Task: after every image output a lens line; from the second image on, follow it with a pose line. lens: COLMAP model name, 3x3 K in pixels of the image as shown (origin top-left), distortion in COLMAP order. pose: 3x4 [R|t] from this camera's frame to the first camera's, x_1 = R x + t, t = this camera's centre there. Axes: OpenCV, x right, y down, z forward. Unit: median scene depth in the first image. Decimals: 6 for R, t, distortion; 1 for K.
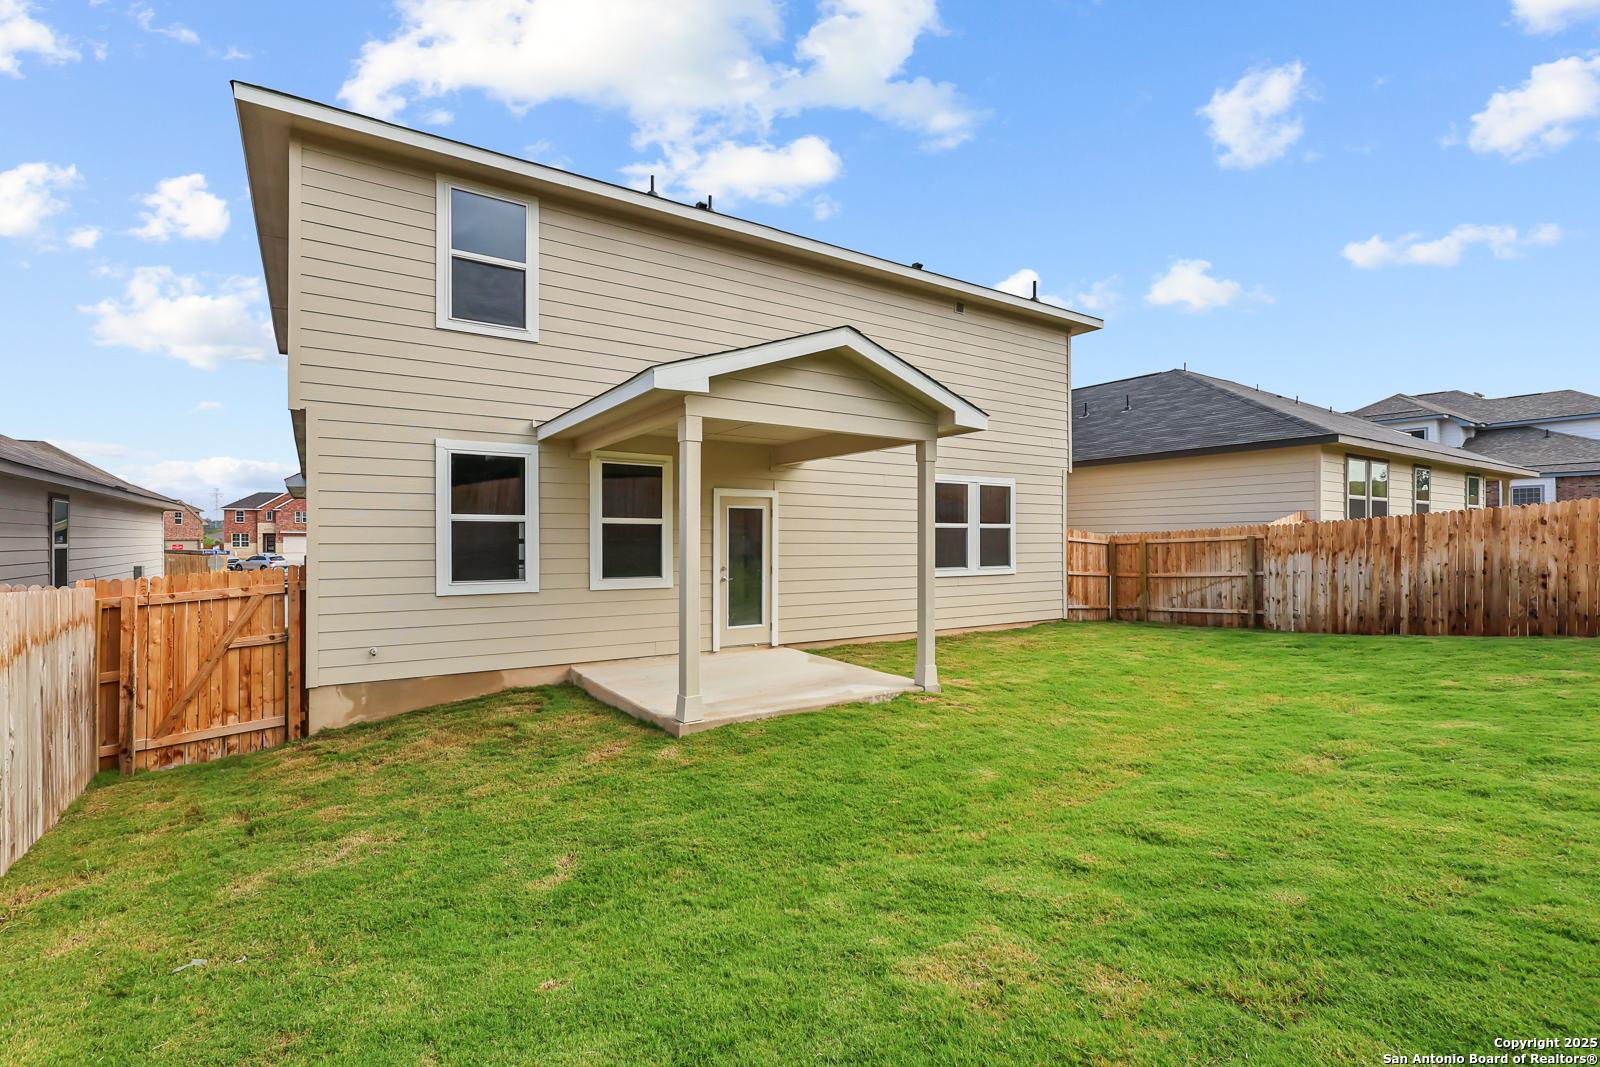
lens RADIAL K [[738.8, 0, 808.4], [0, 738.8, 541.6], [0, 0, 1]] dist [-0.003585, -0.000584]
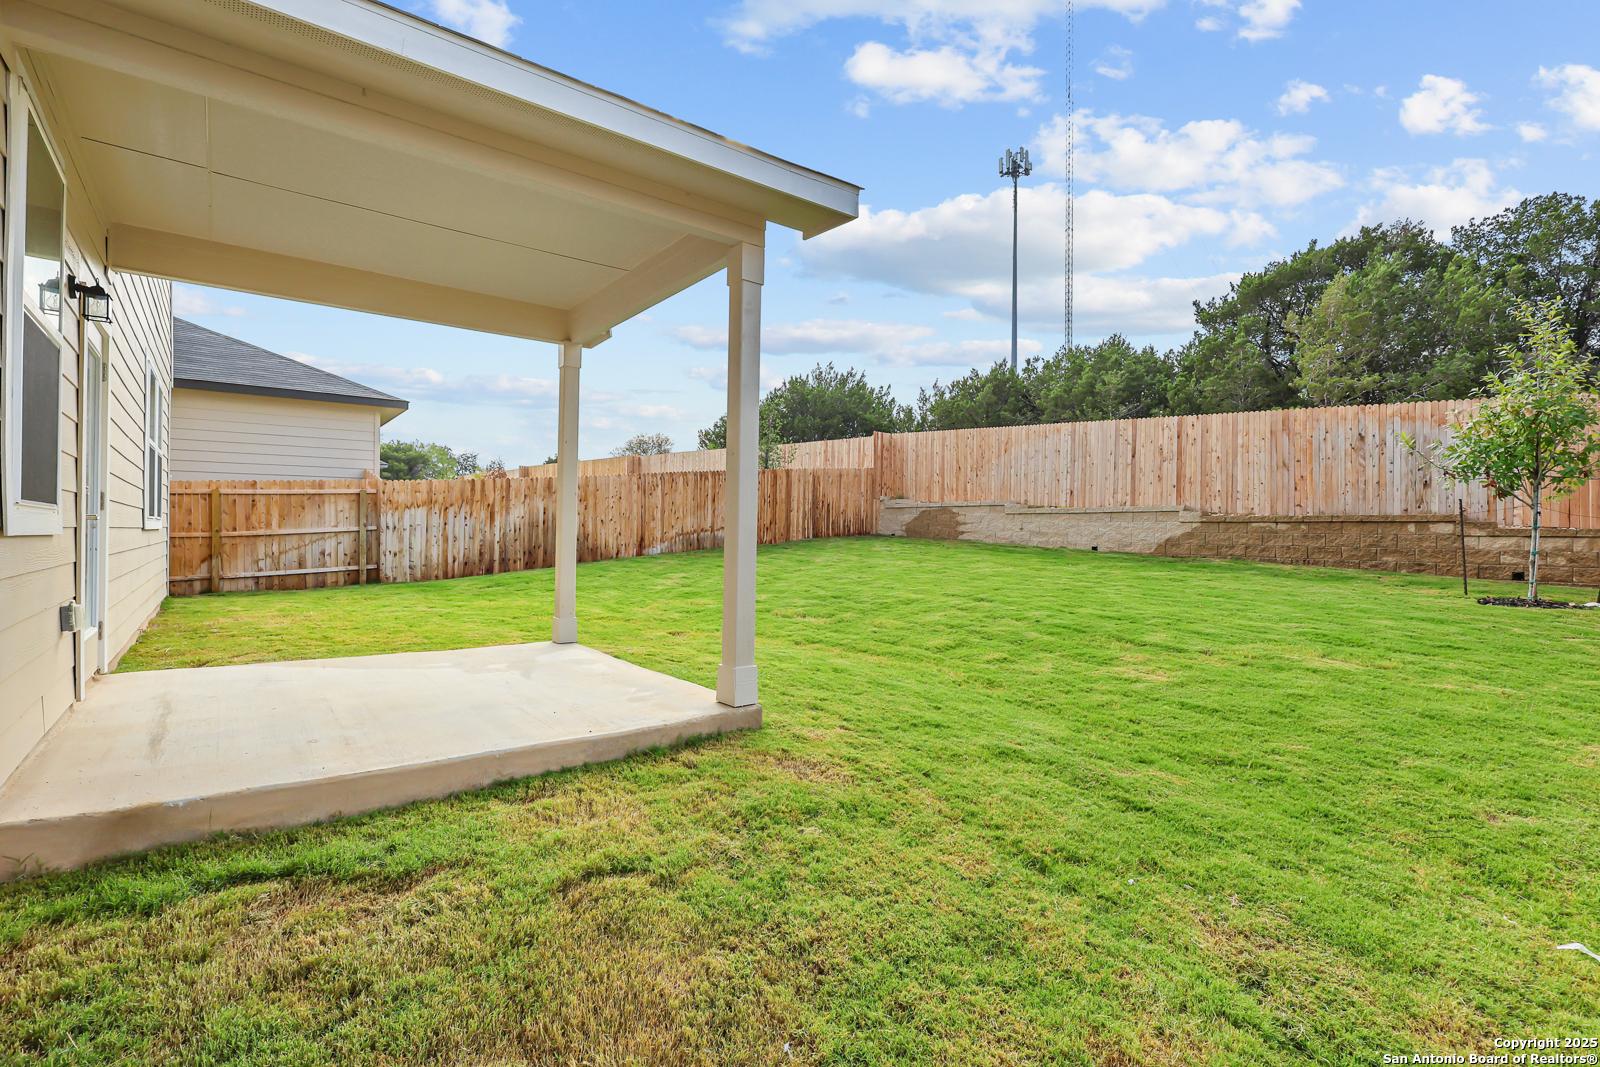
lens RADIAL K [[738.8, 0, 792.7], [0, 738.8, 530.2], [0, 0, 1]] dist [-0.003585, -0.000584]
pose [[-0.060120, -0.005057, 0.998178, -0.424798], [-0.008996, 0.999949, 0.004524, 0.037260], [-0.998151, -0.008708, -0.060162, 0.502539]]
